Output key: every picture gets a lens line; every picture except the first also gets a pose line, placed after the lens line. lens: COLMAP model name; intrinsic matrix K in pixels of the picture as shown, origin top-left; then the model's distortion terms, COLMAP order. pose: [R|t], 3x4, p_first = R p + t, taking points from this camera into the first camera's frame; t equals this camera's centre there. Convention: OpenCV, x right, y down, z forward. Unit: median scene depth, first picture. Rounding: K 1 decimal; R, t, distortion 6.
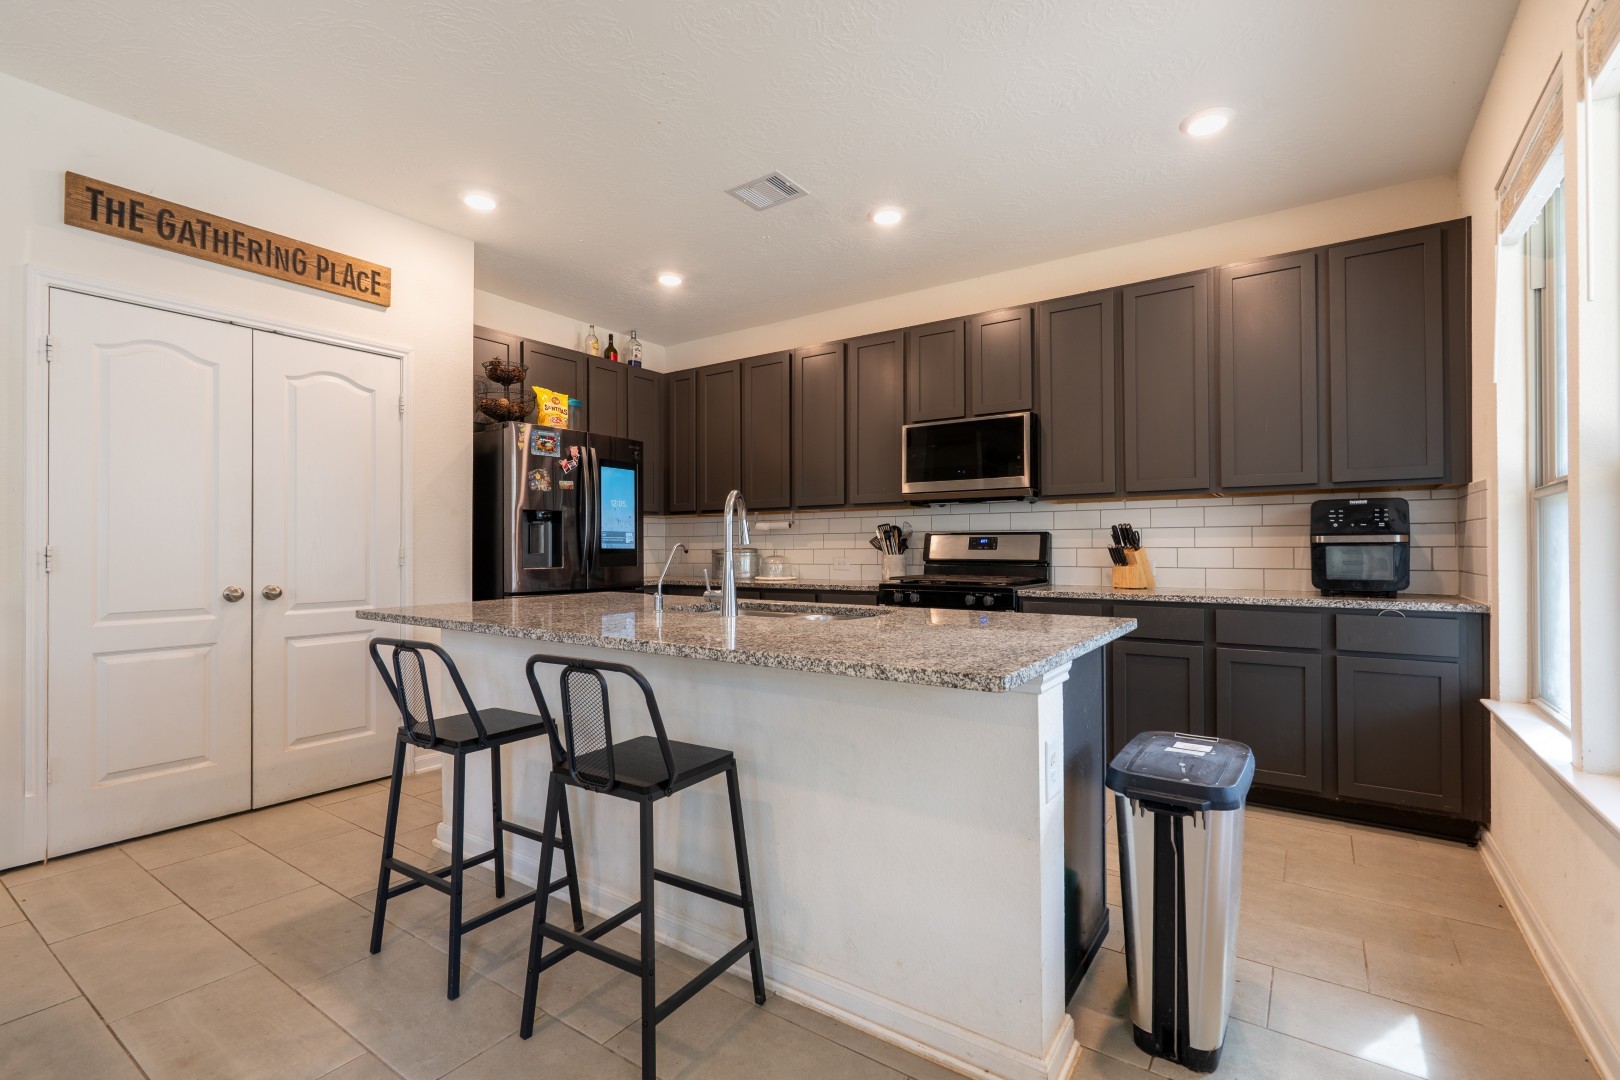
lens RADIAL K [[728.4, 0, 817.3], [0, 728.4, 539.3], [0, 0, 1]] dist [-0.009355, 0.005502]
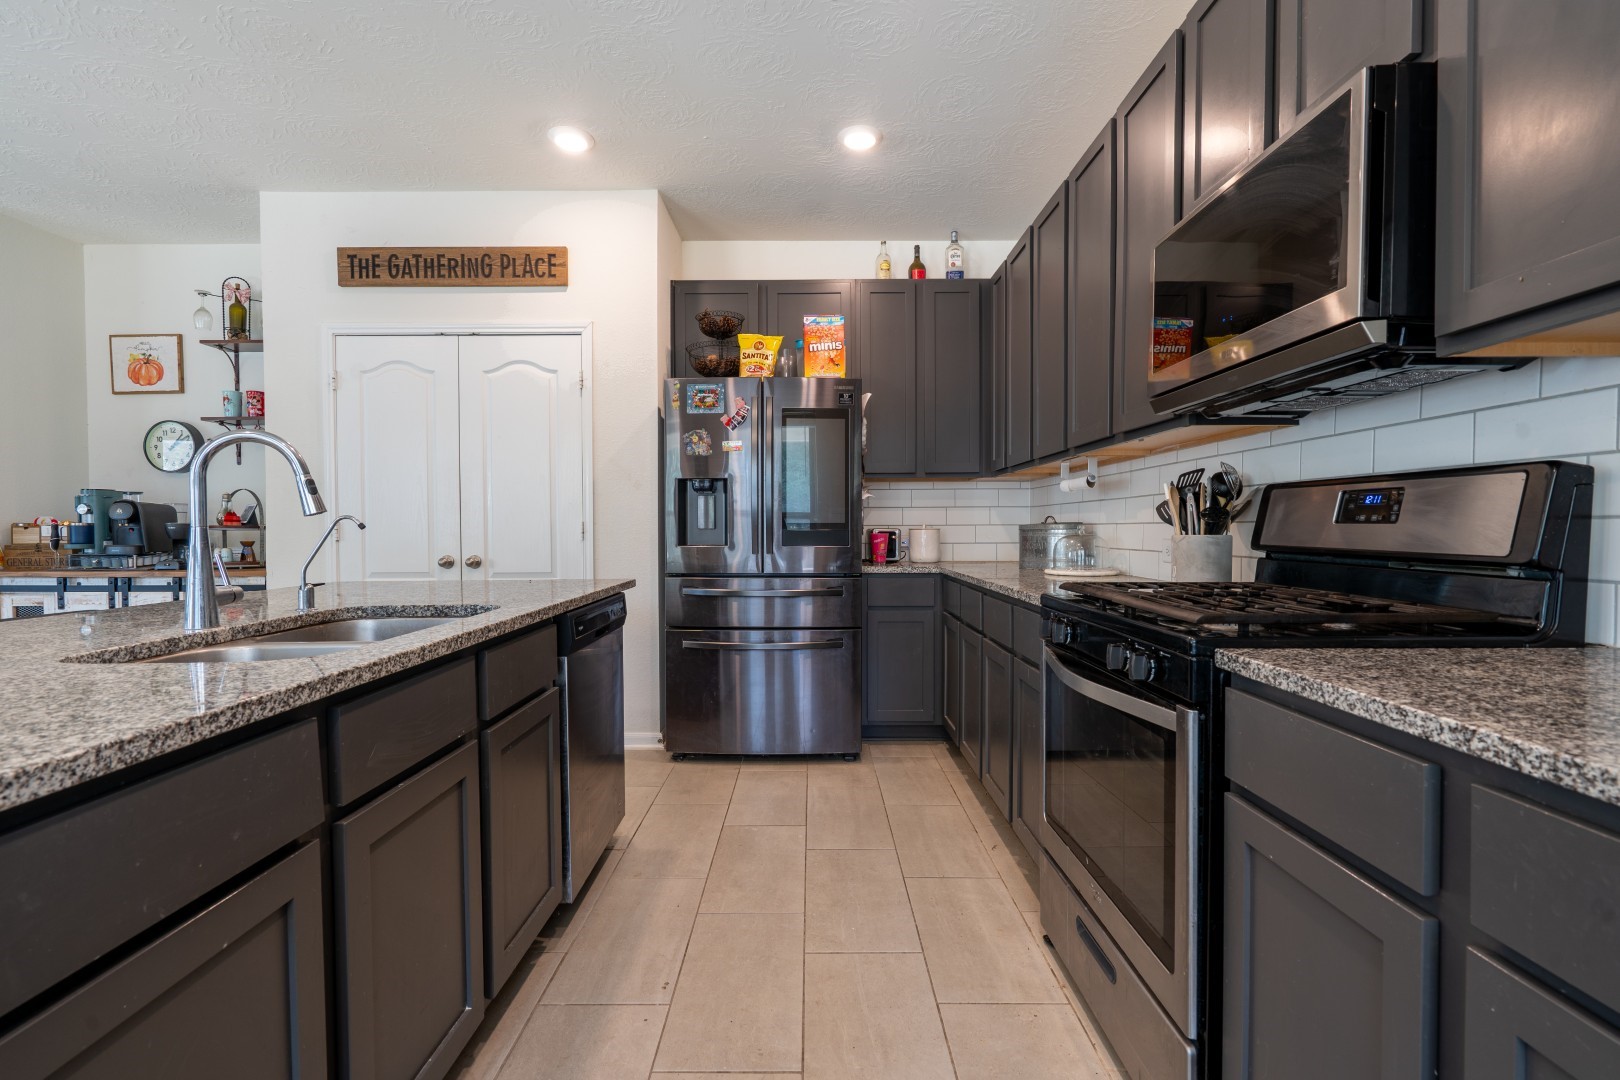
lens RADIAL K [[711.0, 0, 777.0], [0, 711.0, 544.0], [0, 0, 1]] dist [-0.000532, 0.005407]
pose [[0.565761, 0.023815, -0.824225, 0.411595], [0.015268, 0.999109, 0.039348, 0.007099], [0.824428, -0.034845, 0.564893, 0.677454]]
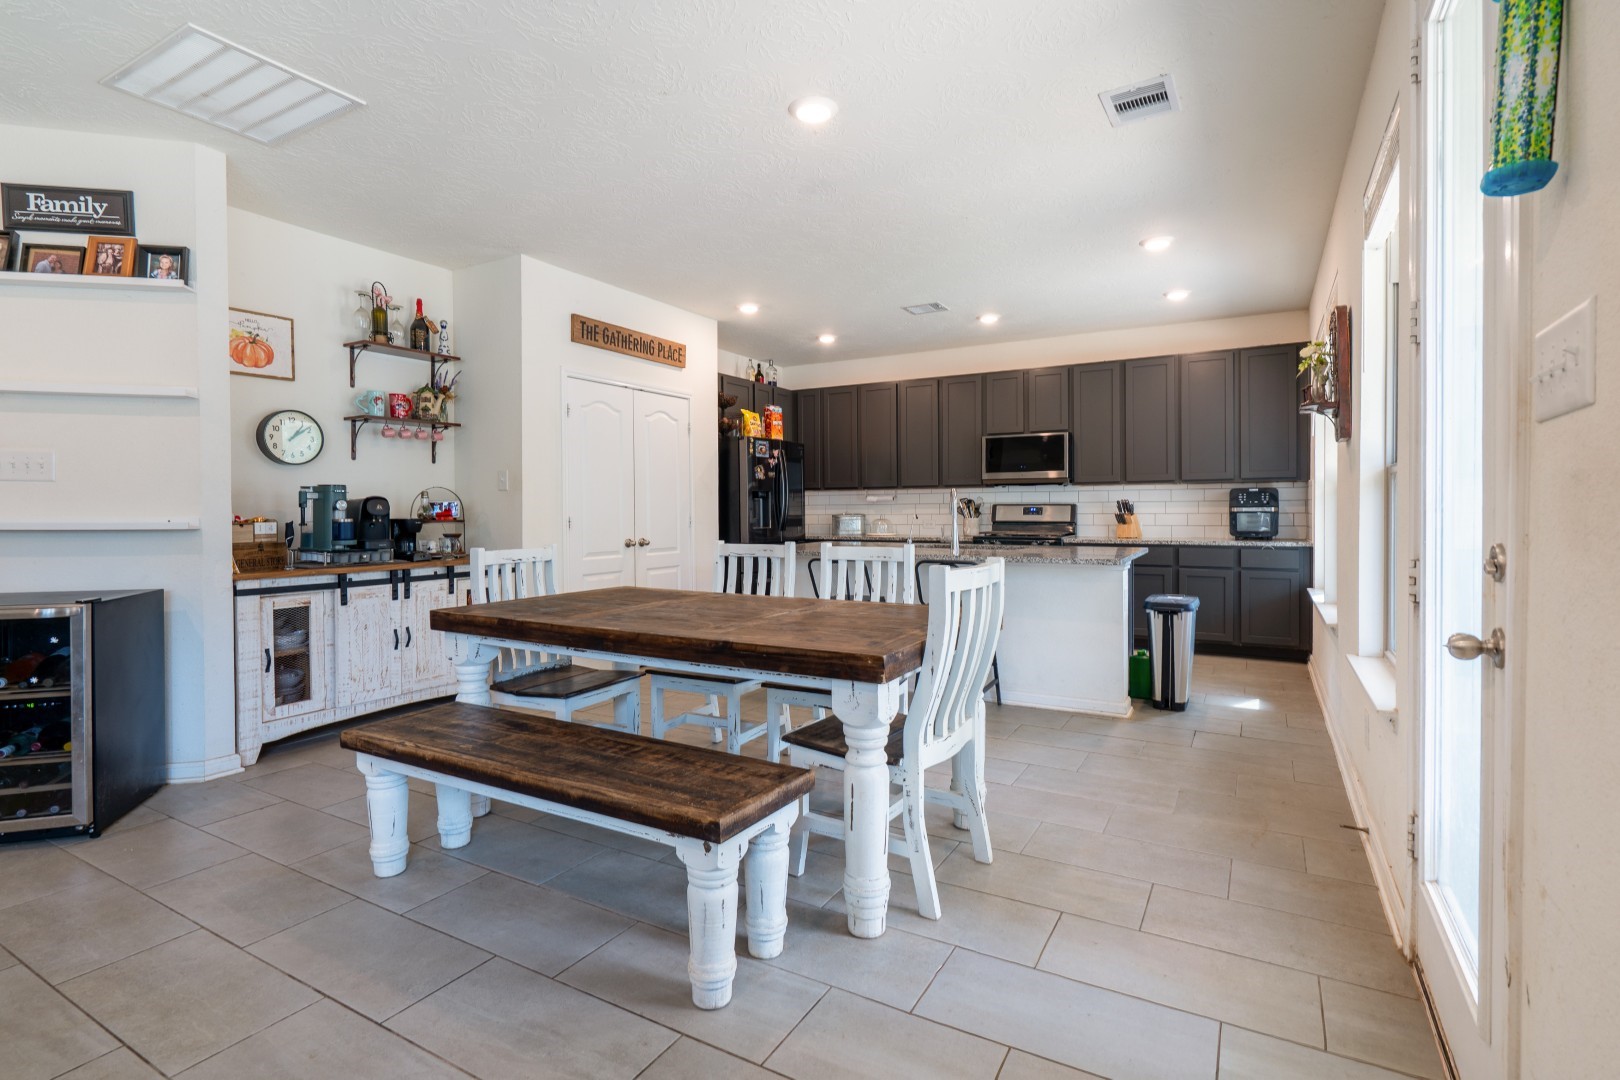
lens RADIAL K [[722.5, 0, 808.1], [0, 722.5, 515.5], [0, 0, 1]] dist [-0.002911, 0.000012]
pose [[0.999009, -0.004960, 0.044220, -0.391739], [0.004031, 0.999770, 0.021080, -0.022837], [-0.044315, -0.020881, 0.998799, -0.651909]]
